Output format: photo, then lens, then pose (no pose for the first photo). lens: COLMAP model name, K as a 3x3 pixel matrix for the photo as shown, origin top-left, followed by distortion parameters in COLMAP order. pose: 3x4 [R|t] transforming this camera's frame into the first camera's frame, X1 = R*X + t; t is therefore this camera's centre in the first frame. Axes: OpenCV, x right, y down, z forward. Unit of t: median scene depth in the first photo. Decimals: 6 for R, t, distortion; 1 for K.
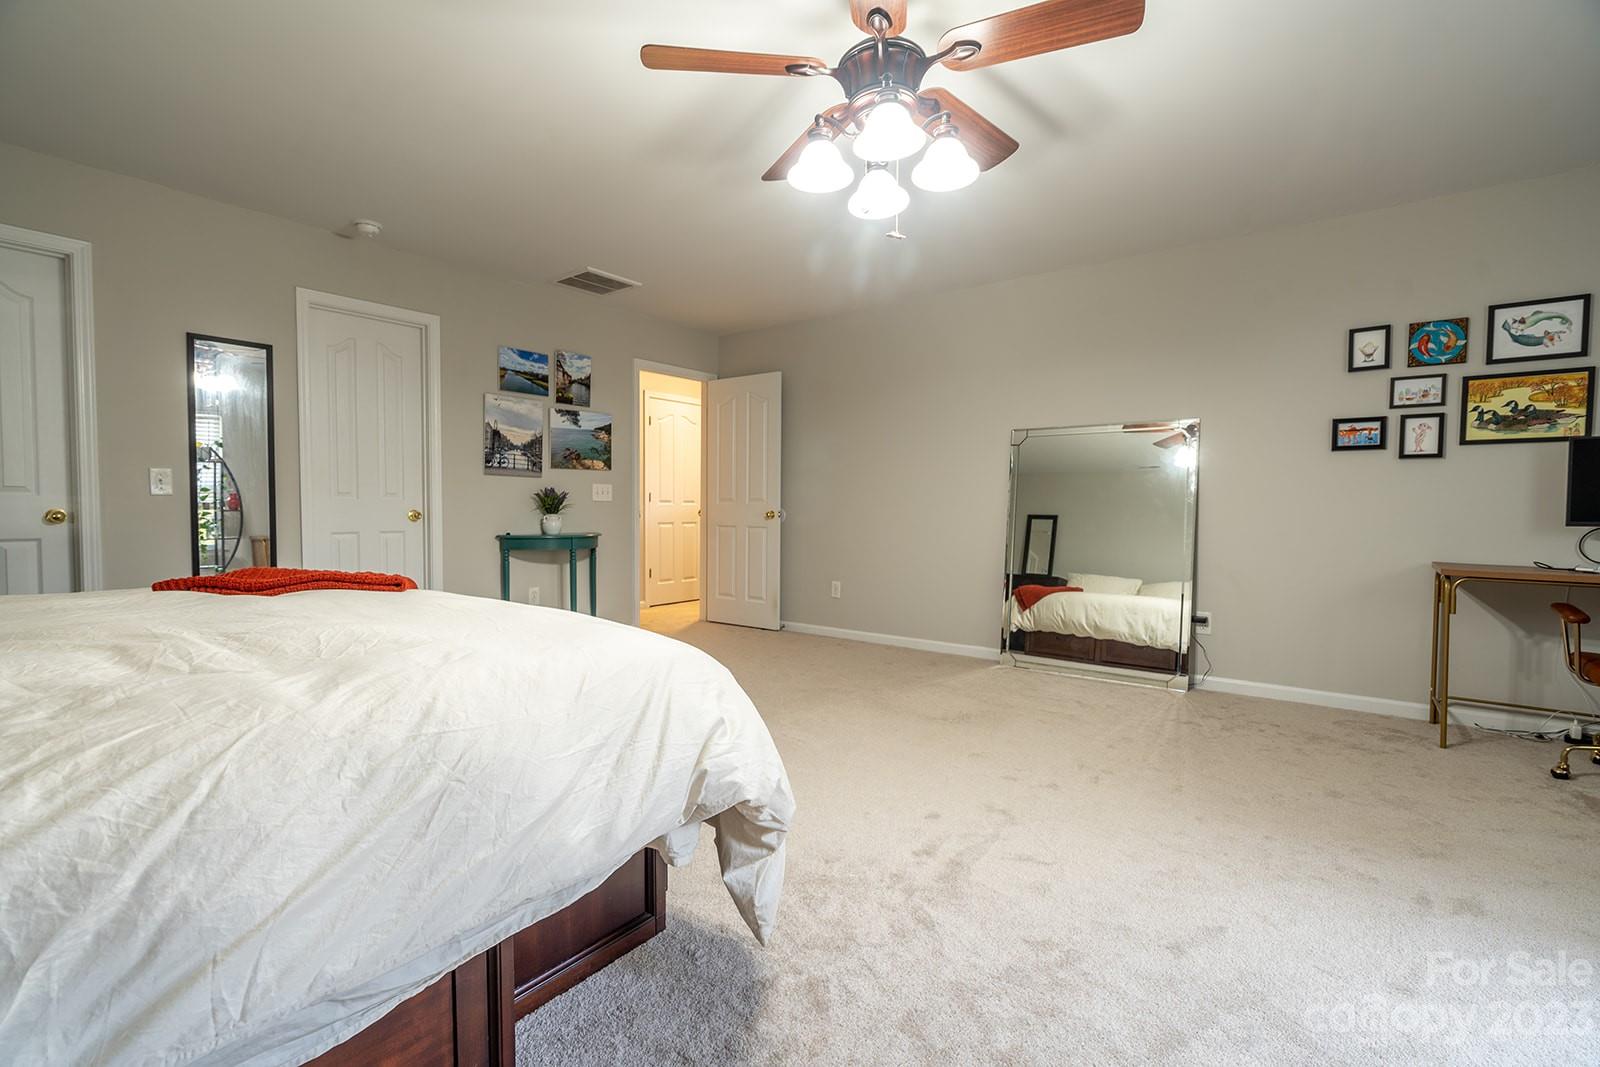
lens RADIAL K [[718.0, 0, 799.3], [0, 718.0, 529.1], [0, 0, 1]] dist [-0.005578, 0.001405]
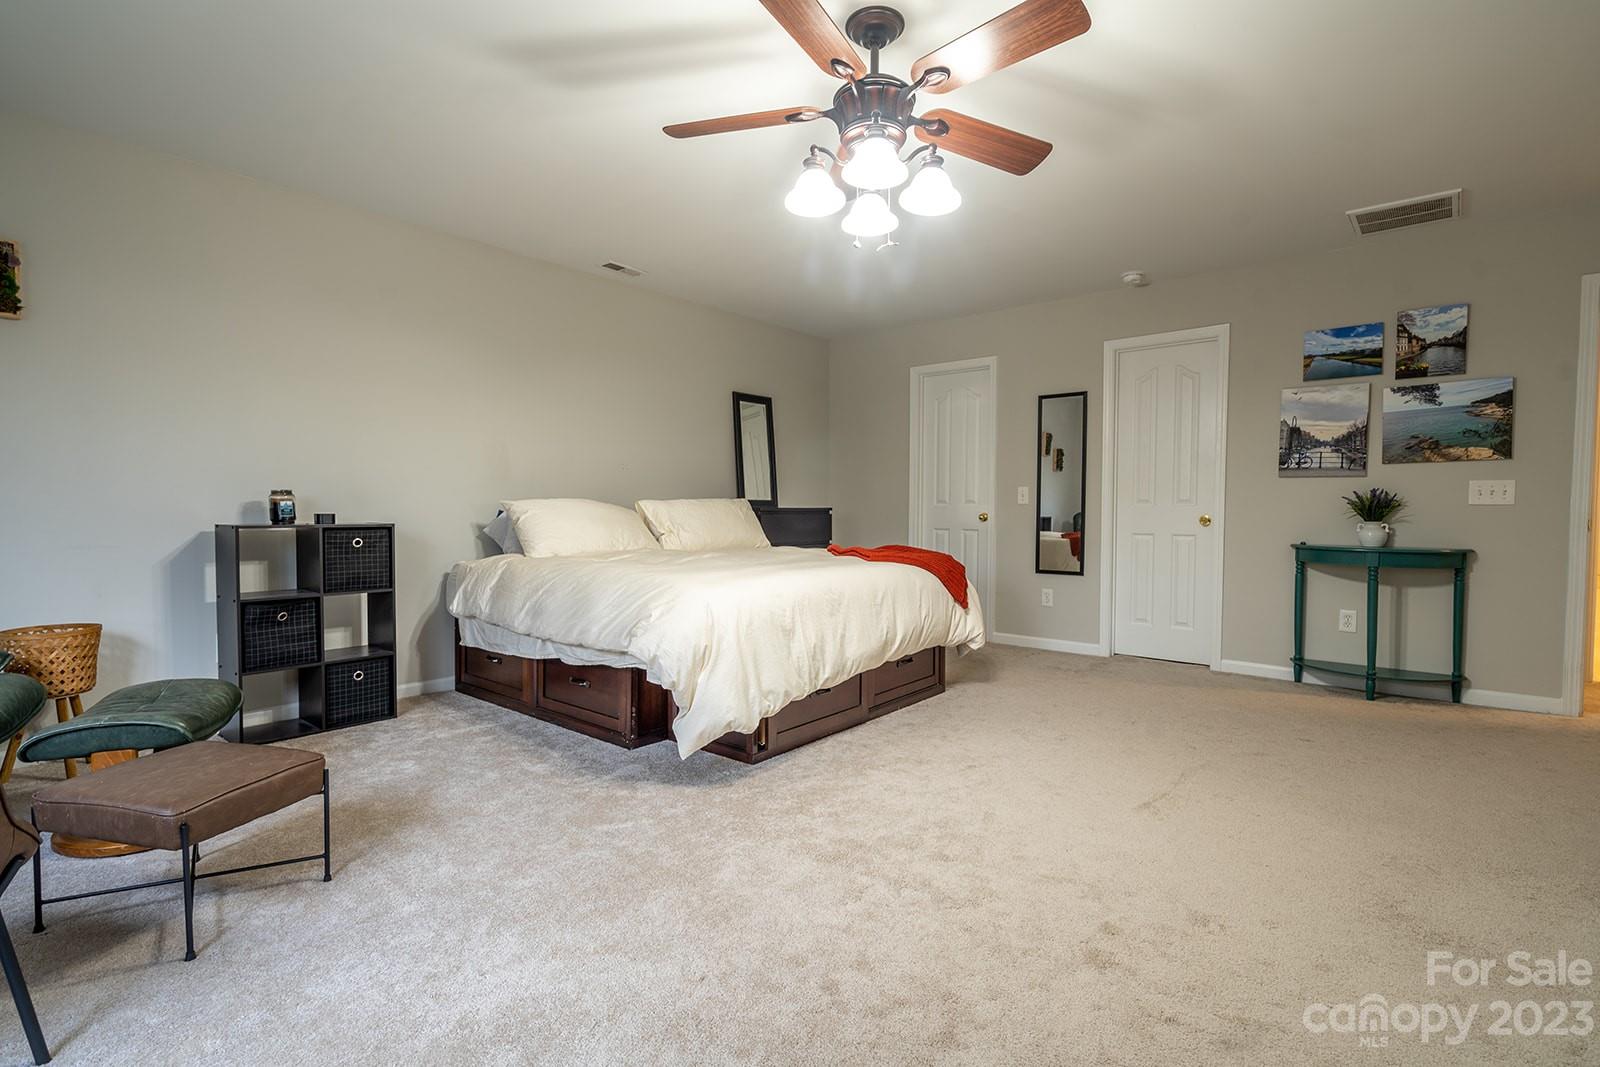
lens RADIAL K [[747.7, 0, 803.3], [0, 747.7, 530.3], [0, 0, 1]] dist [-0.002630, -0.000444]
pose [[-0.040428, 0.015384, -0.999064, 0.523397], [-0.040448, 0.999037, 0.017020, 0.000060], [0.998363, 0.041098, -0.039767, 0.412466]]
